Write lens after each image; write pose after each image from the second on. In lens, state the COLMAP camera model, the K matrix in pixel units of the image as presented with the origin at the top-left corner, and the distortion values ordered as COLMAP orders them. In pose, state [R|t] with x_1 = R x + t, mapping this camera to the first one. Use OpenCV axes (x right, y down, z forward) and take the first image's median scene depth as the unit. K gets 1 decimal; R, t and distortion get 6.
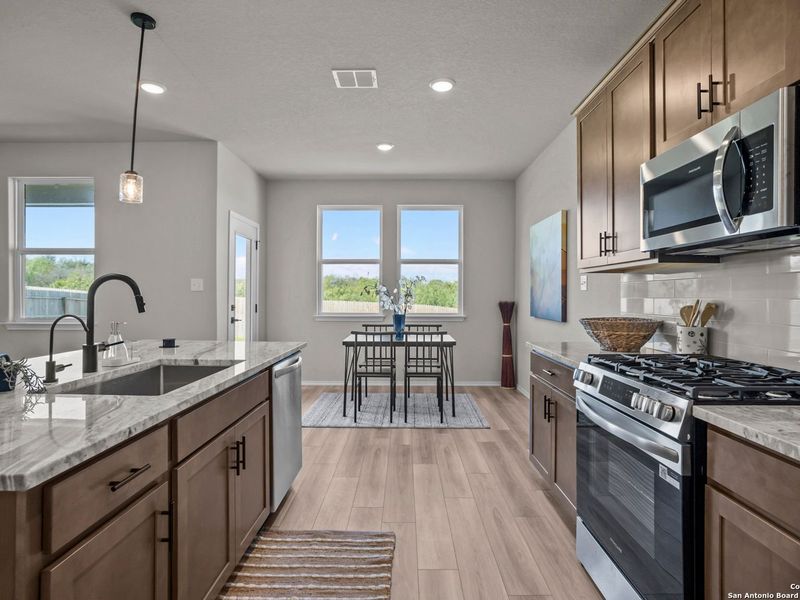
lens RADIAL K [[434.6, 0, 400.0], [0, 434.6, 300.0], [0, 0, 1]] dist [-0.088629, 0.044154]
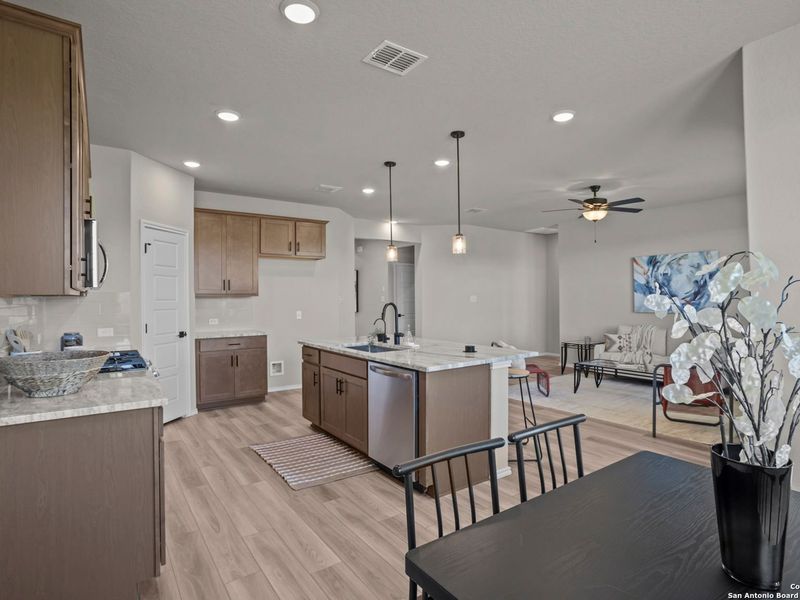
lens RADIAL K [[434.6, 0, 400.0], [0, 434.6, 300.0], [0, 0, 1]] dist [-0.088629, 0.044154]
pose [[-0.817475, -0.007794, -0.575912, 0.469378], [-0.009726, 0.999953, 0.000272, -0.054359], [0.575883, 0.005824, -0.817512, 2.150857]]
